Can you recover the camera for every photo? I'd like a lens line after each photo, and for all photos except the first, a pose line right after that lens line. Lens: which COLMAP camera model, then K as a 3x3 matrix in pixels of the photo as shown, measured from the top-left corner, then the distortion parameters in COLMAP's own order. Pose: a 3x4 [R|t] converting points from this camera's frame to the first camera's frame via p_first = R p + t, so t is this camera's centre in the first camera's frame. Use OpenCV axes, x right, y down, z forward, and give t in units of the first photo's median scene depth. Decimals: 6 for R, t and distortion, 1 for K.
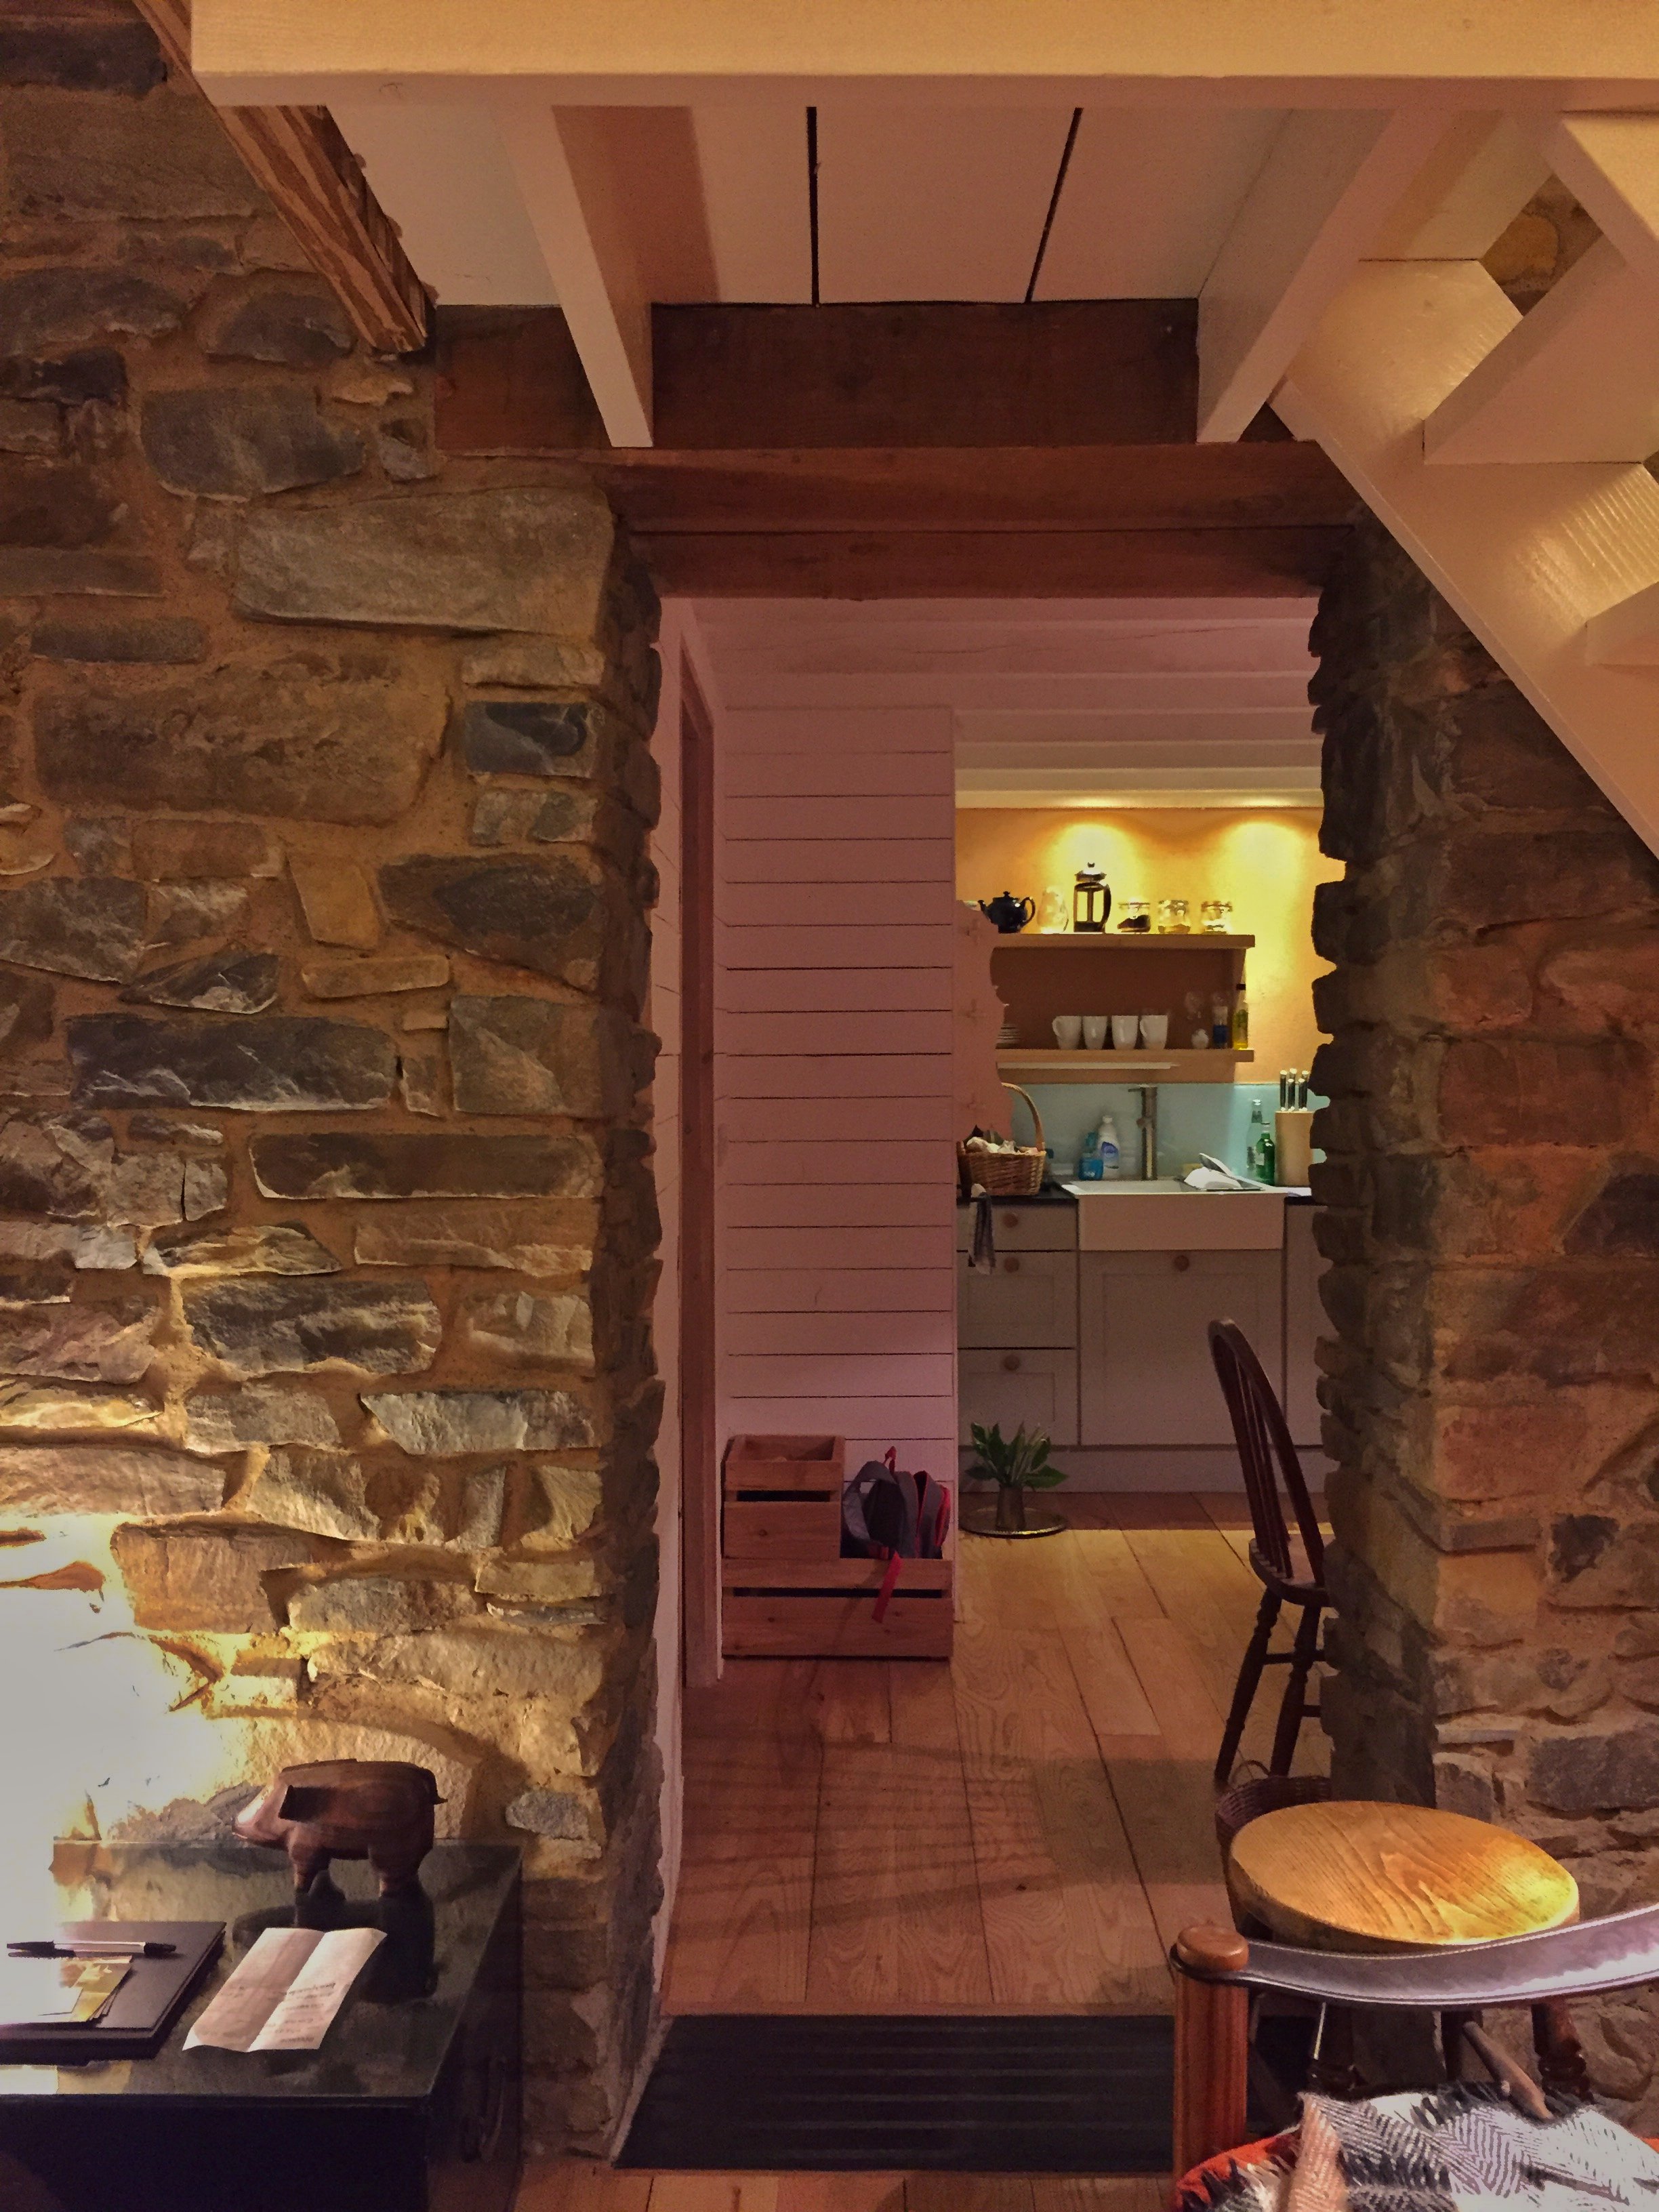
lens RADIAL K [[1861.7, 0, 829.5], [0, 1861.7, 1106.0], [0, 0, 1]] dist [0.012257, -0.000308]
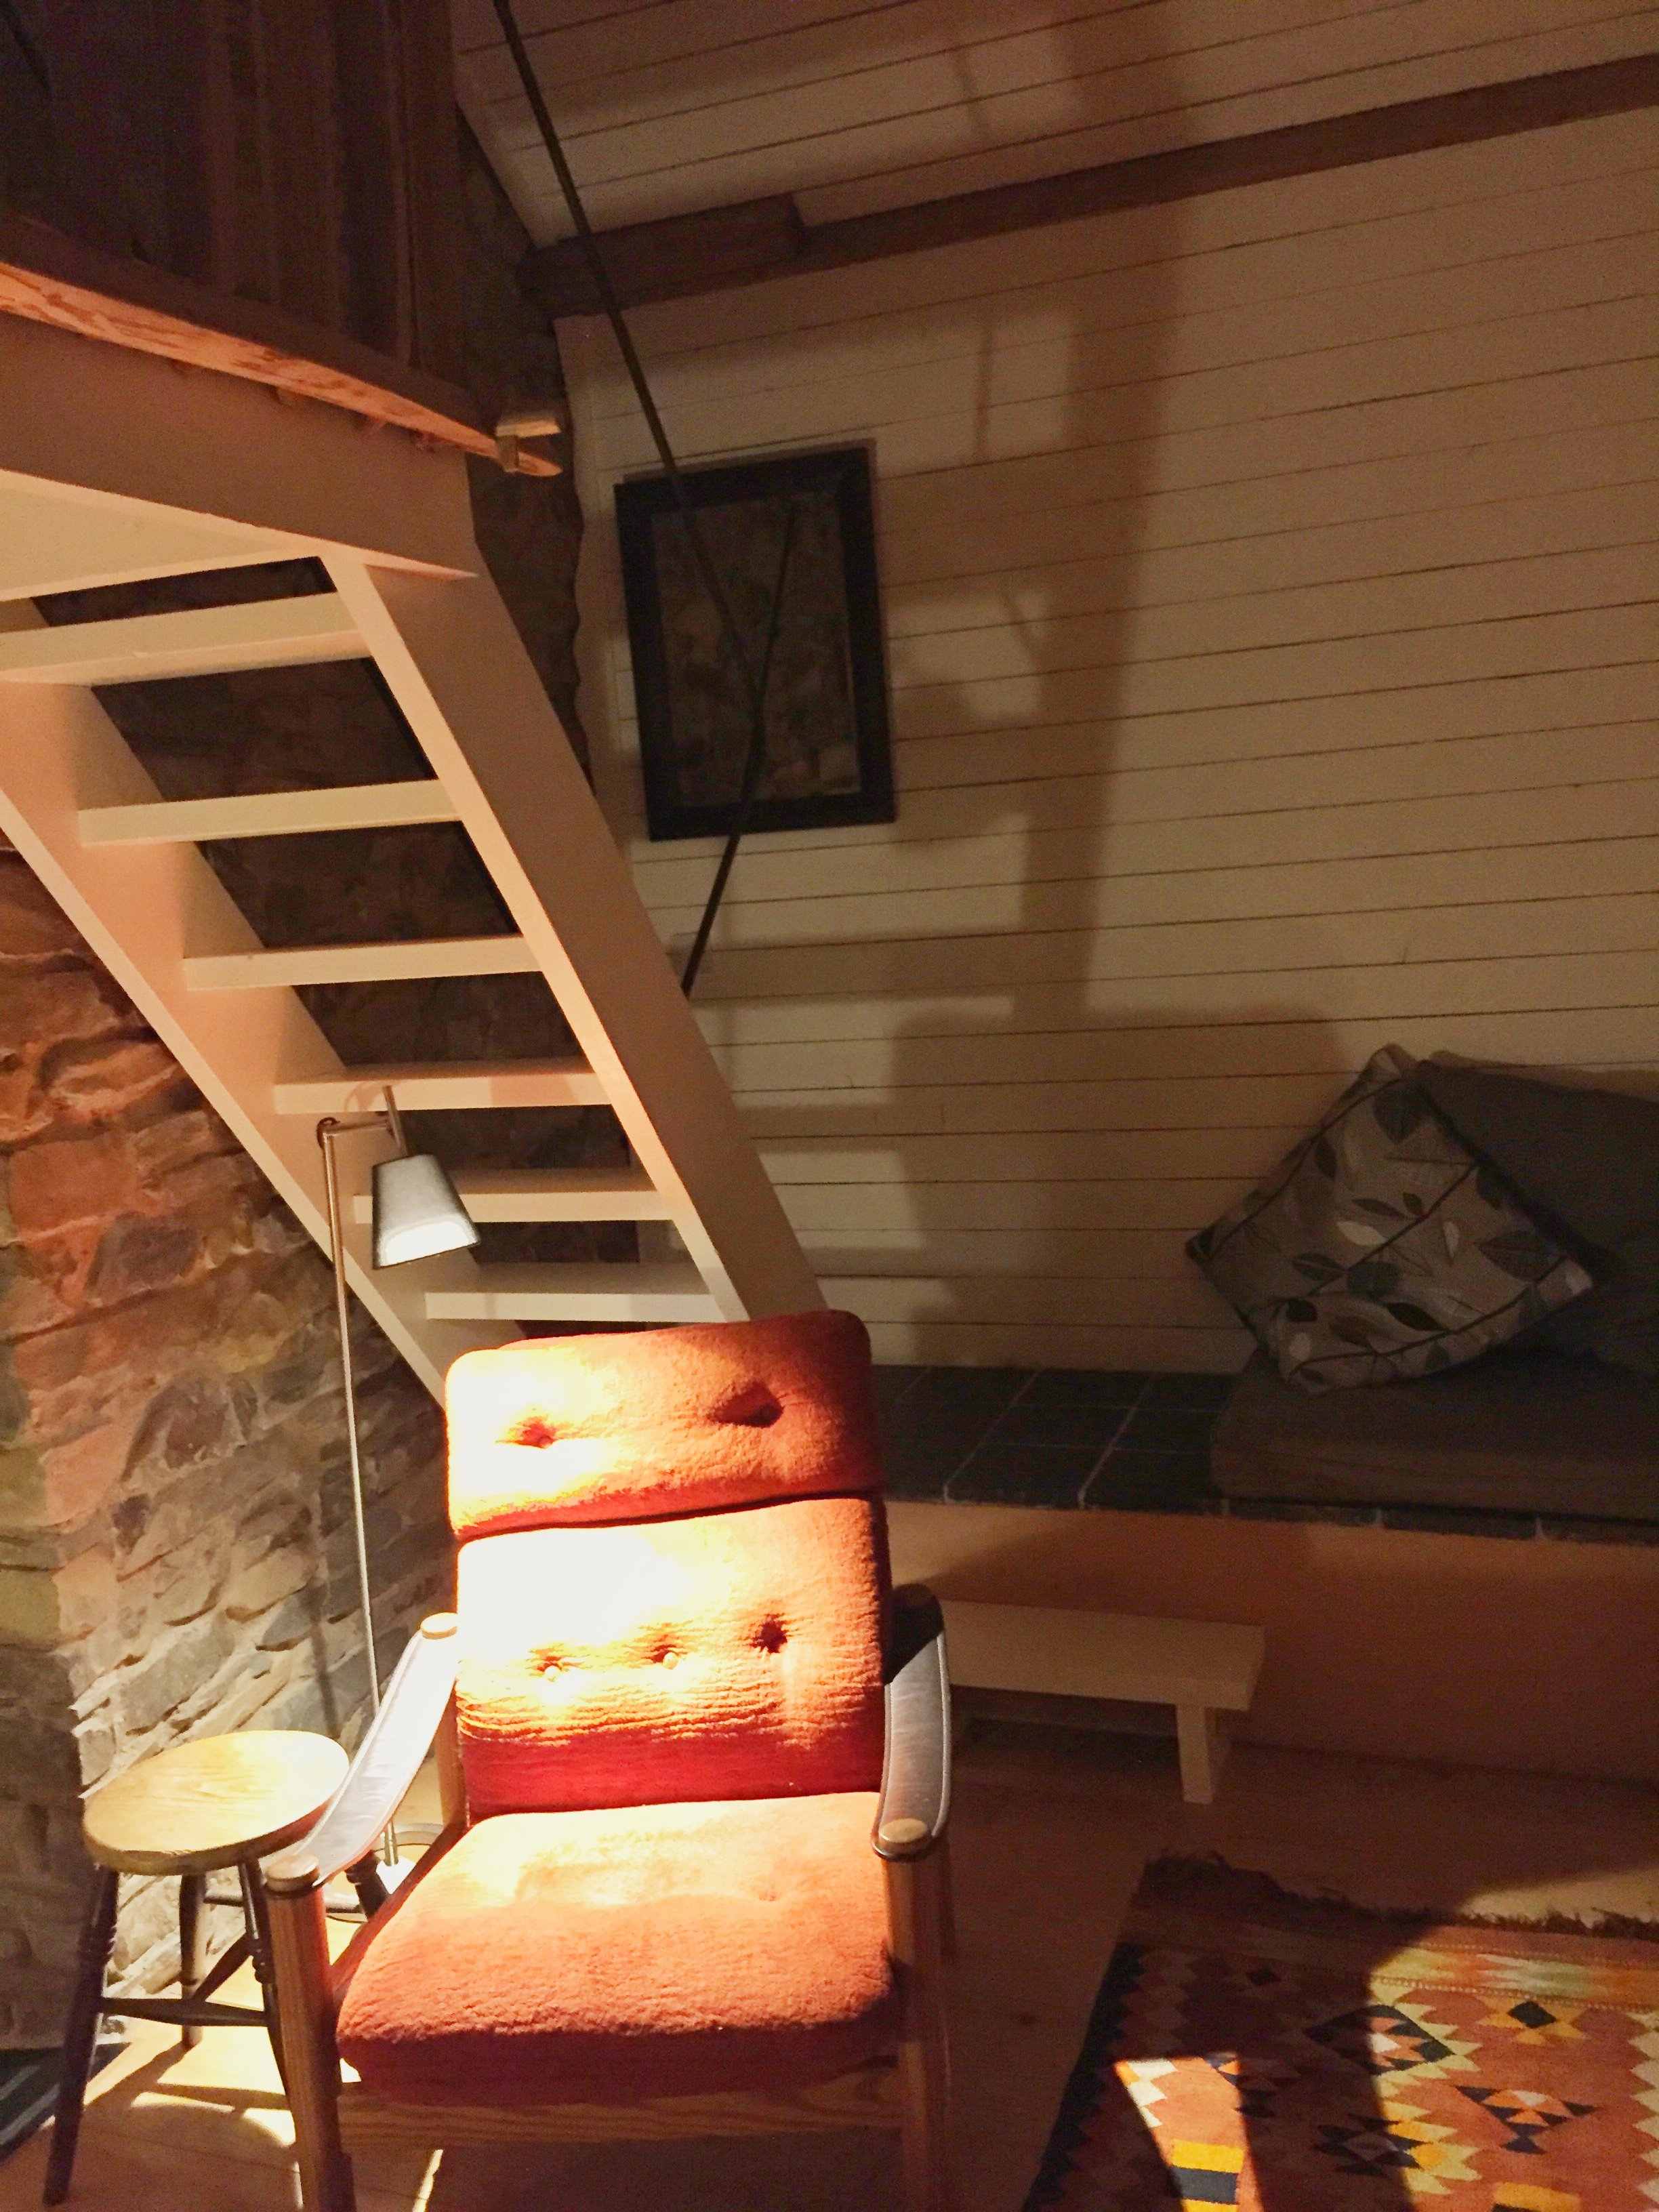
lens RADIAL K [[1861.7, 0, 829.5], [0, 1861.7, 1106.0], [0, 0, 1]] dist [0.012257, -0.000308]
pose [[0.319215, -0.146802, 0.936243, -0.603545], [0.100639, 0.987594, 0.120540, -0.153264], [-0.942324, 0.055744, 0.330029, 0.111946]]
